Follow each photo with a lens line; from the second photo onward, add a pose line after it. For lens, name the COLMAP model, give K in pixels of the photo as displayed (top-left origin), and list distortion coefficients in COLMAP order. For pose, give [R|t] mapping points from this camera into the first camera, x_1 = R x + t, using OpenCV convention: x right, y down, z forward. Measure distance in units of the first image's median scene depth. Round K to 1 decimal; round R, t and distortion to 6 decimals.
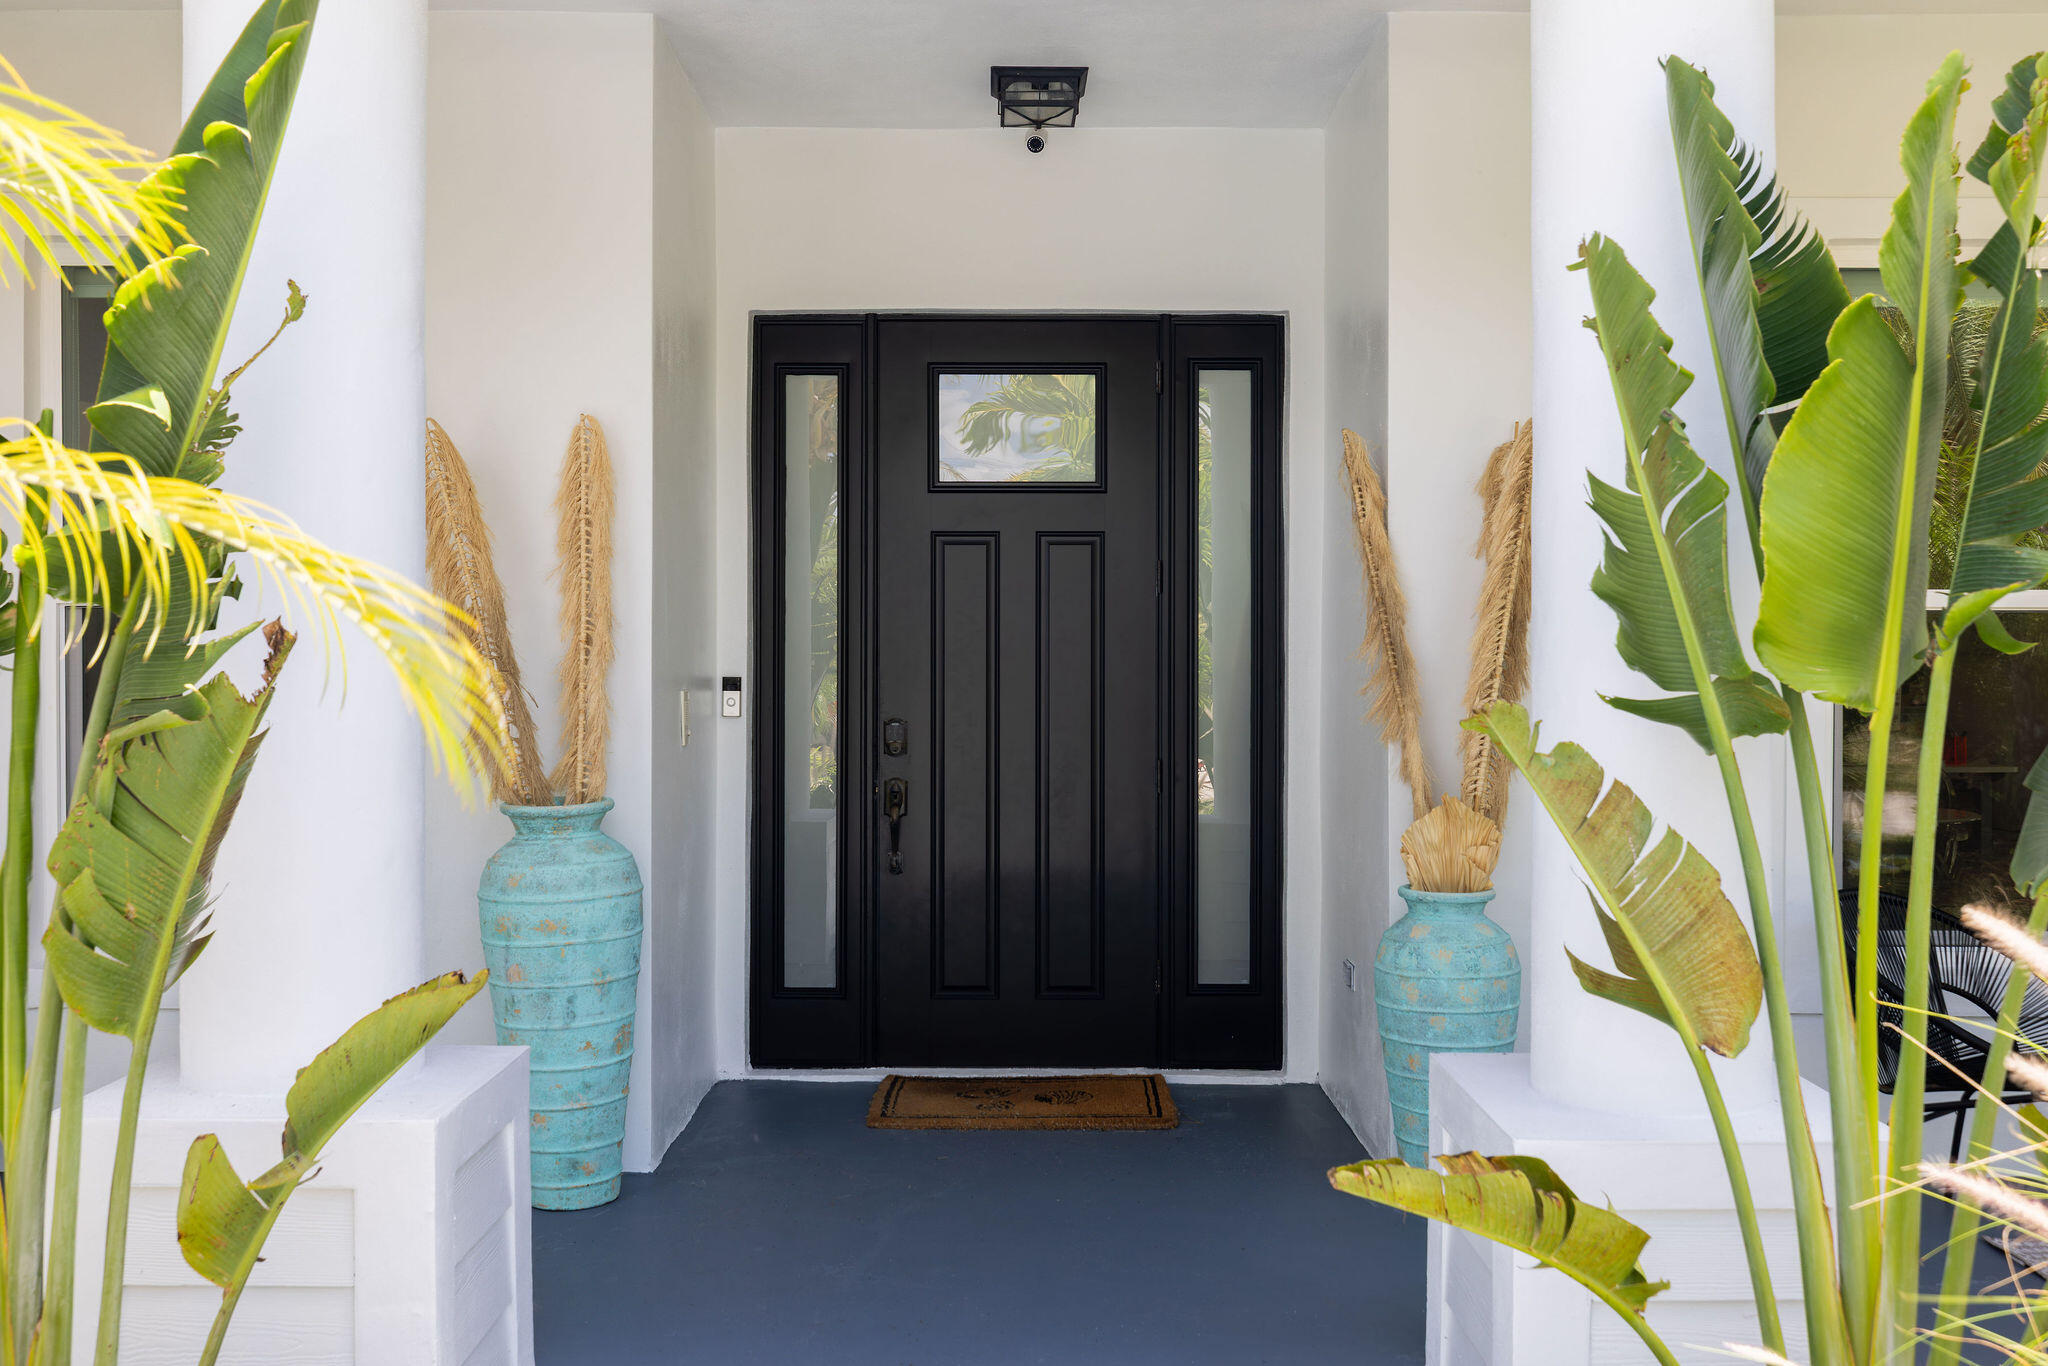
lens RADIAL K [[3250.8, 0, 1024.0], [0, 3250.8, 683.0], [0, 0, 1]] dist [-0.004441, -0.003657]
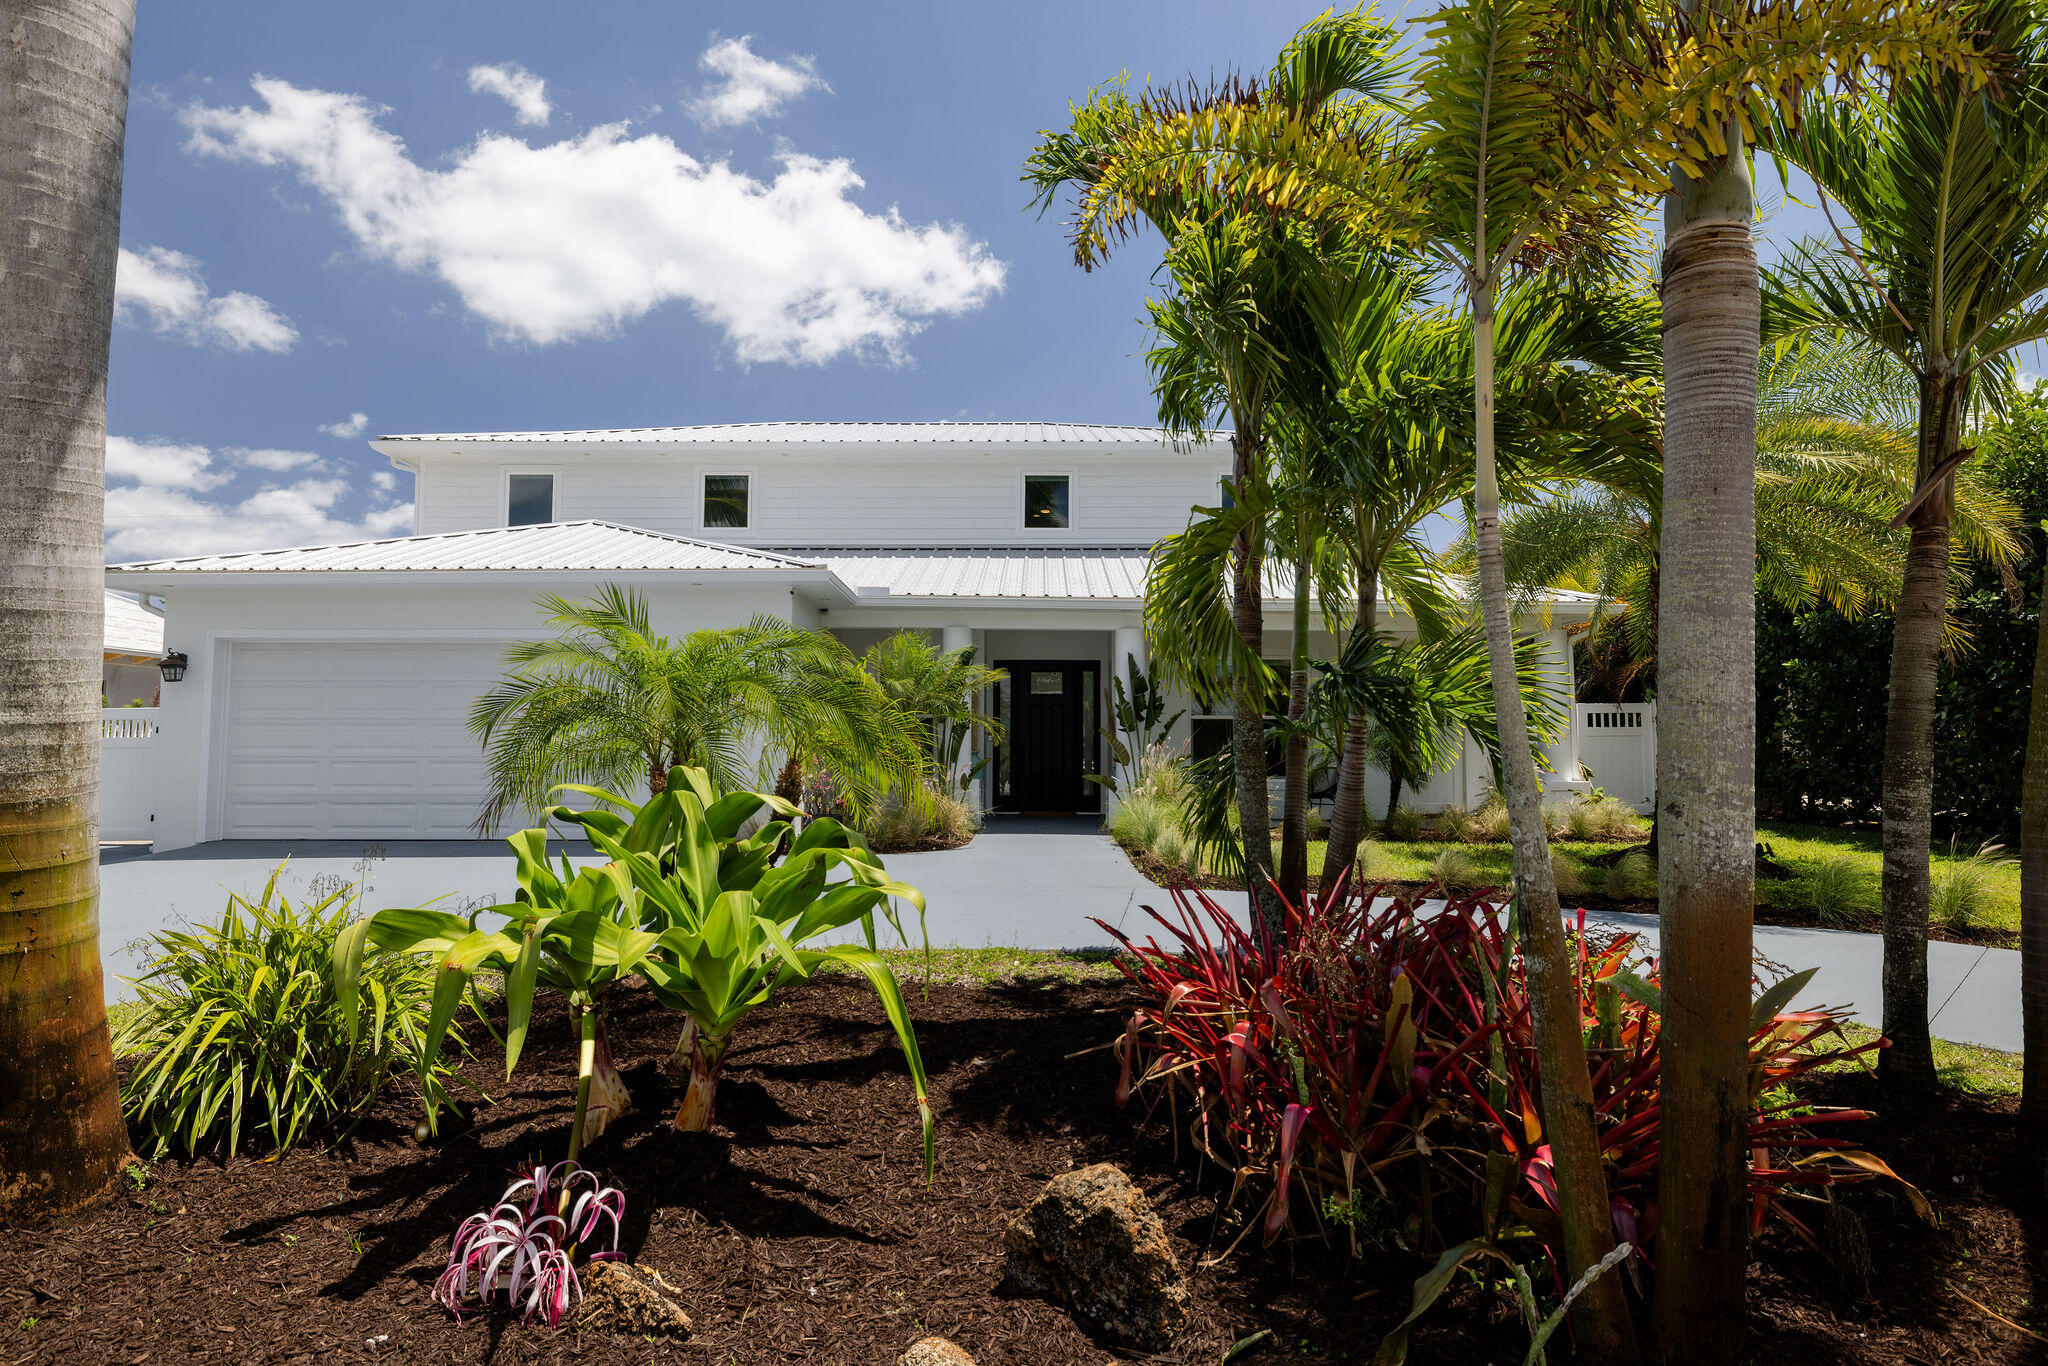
lens RADIAL K [[1199.8, 0, 1024.0], [0, 1199.8, 683.0], [0, 0, 1]] dist [0.001777, 0.000313]
pose [[0.999759, -0.000365, -0.021956, 0.004402], [-0.000837, 0.998502, -0.054701, 0.021009], [0.021943, 0.054706, 0.998261, -0.836238]]
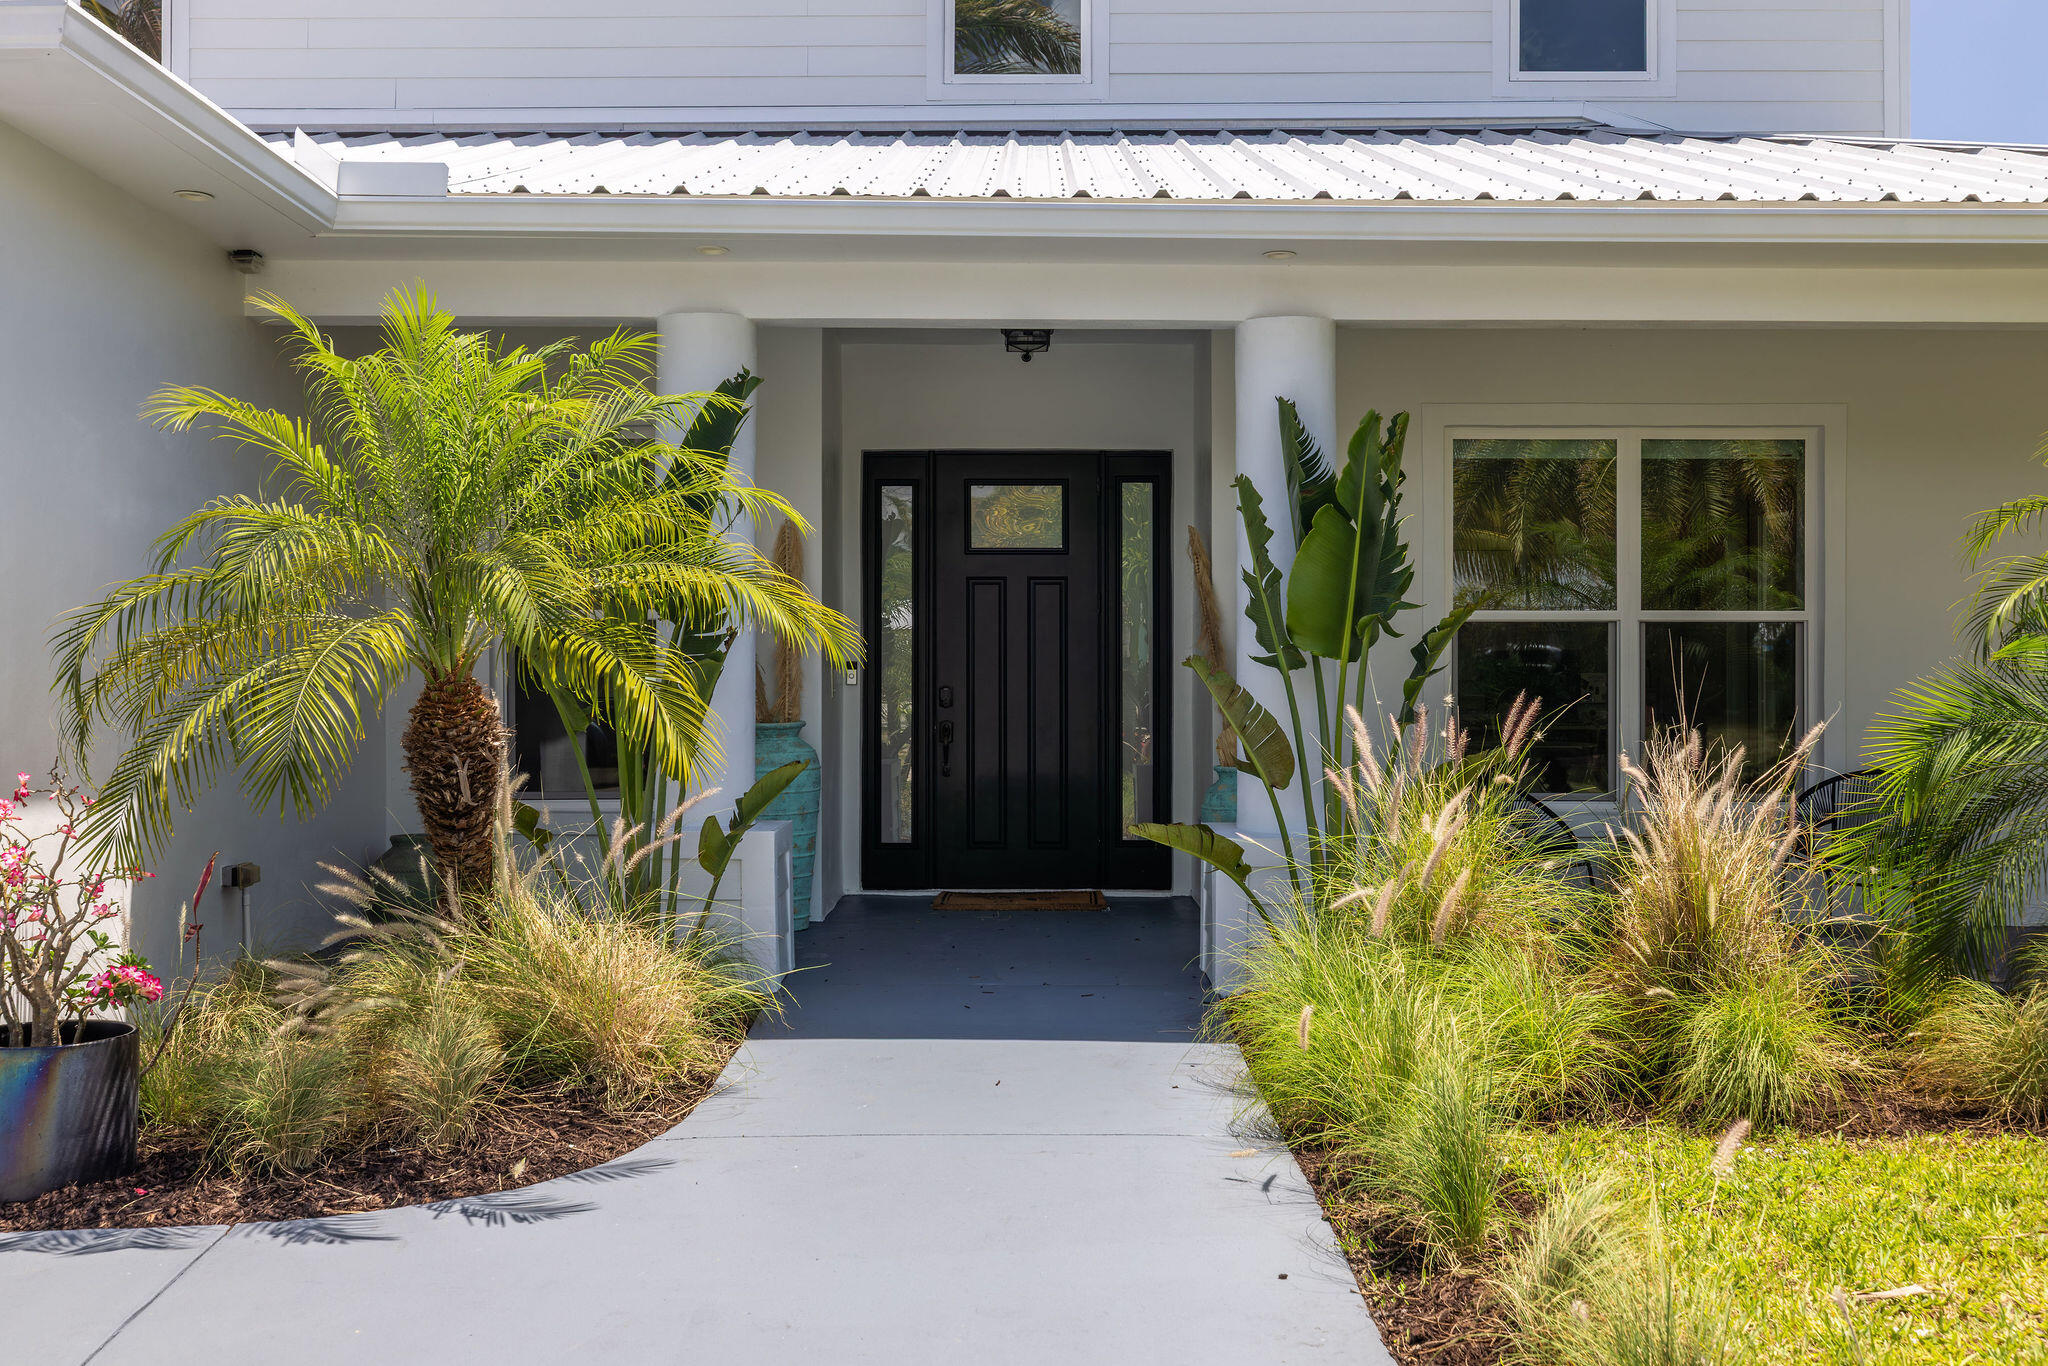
lens RADIAL K [[3250.8, 0, 1024.0], [0, 3250.8, 683.0], [0, 0, 1]] dist [-0.004441, -0.003657]
pose [[0.999994, -0.001450, -0.003011, 0.006887], [0.001437, 0.999990, -0.004336, 0.017246], [0.003018, 0.004332, 0.999986, -0.727175]]
